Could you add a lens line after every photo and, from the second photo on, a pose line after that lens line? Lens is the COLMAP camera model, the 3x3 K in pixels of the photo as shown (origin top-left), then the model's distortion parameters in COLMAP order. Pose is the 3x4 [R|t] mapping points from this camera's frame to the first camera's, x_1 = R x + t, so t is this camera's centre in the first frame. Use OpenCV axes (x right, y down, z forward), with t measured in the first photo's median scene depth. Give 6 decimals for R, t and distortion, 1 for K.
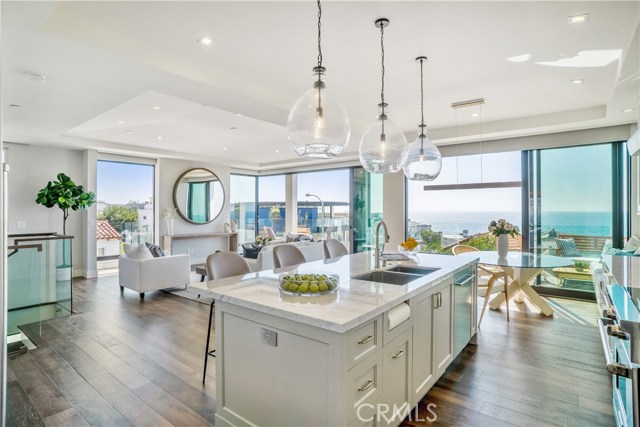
lens RADIAL K [[343.1, 0, 319.3], [0, 343.1, 211.3], [0, 0, 1]] dist [-0.053676, 0.014389]
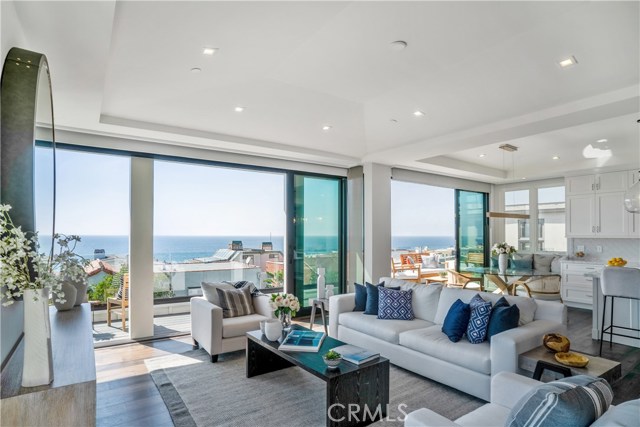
lens RADIAL K [[343.1, 0, 311.4], [0, 343.1, 228.9], [0, 0, 1]] dist [-0.053676, 0.014389]
pose [[0.294743, 0.018612, 0.955395, -0.812852], [0.003081, 0.999787, -0.020428, -0.002371], [-0.955572, 0.008965, 0.294622, 1.154732]]
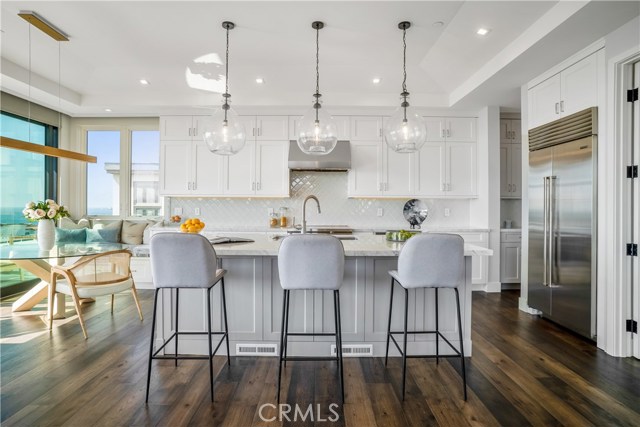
lens RADIAL K [[343.1, 0, 318.0], [0, 343.1, 213.8], [0, 0, 1]] dist [-0.053676, 0.014389]
pose [[-0.617740, -0.015911, 0.786222, -0.366844], [-0.000478, 0.999803, 0.019858, 0.035239], [-0.786382, 0.011891, -0.617626, 0.858847]]
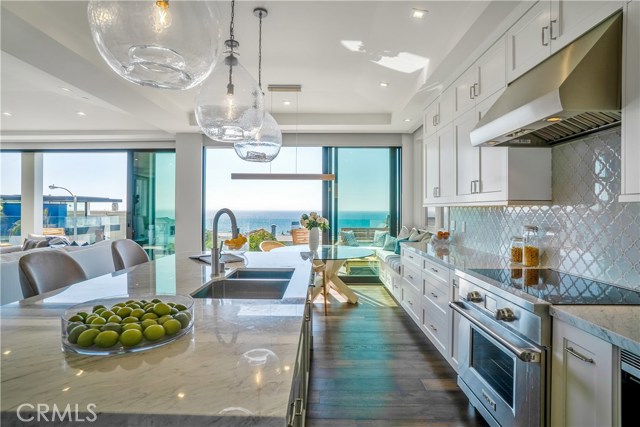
lens RADIAL K [[343.1, 0, 321.3], [0, 343.1, 208.8], [0, 0, 1]] dist [-0.053676, 0.014389]
pose [[0.793416, 0.004875, 0.608660, -0.044565], [-0.002416, 0.999985, -0.004860, 0.016505], [-0.608675, 0.002386, 0.793416, 0.167148]]
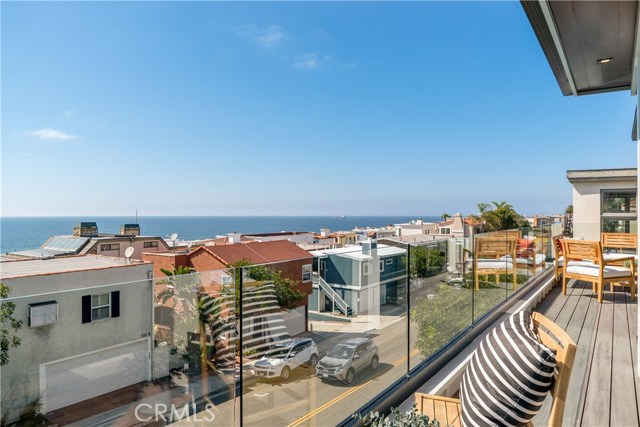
lens RADIAL K [[426.8, 0, 307.5], [0, 426.8, 206.3], [0, 0, 1]] dist [-0.003315, 0.000165]
pose [[-0.052024, 0.022172, 0.998400, -0.383287], [0.005925, 0.999743, -0.021893, 0.017601], [-0.998628, 0.004776, -0.052142, 1.977346]]
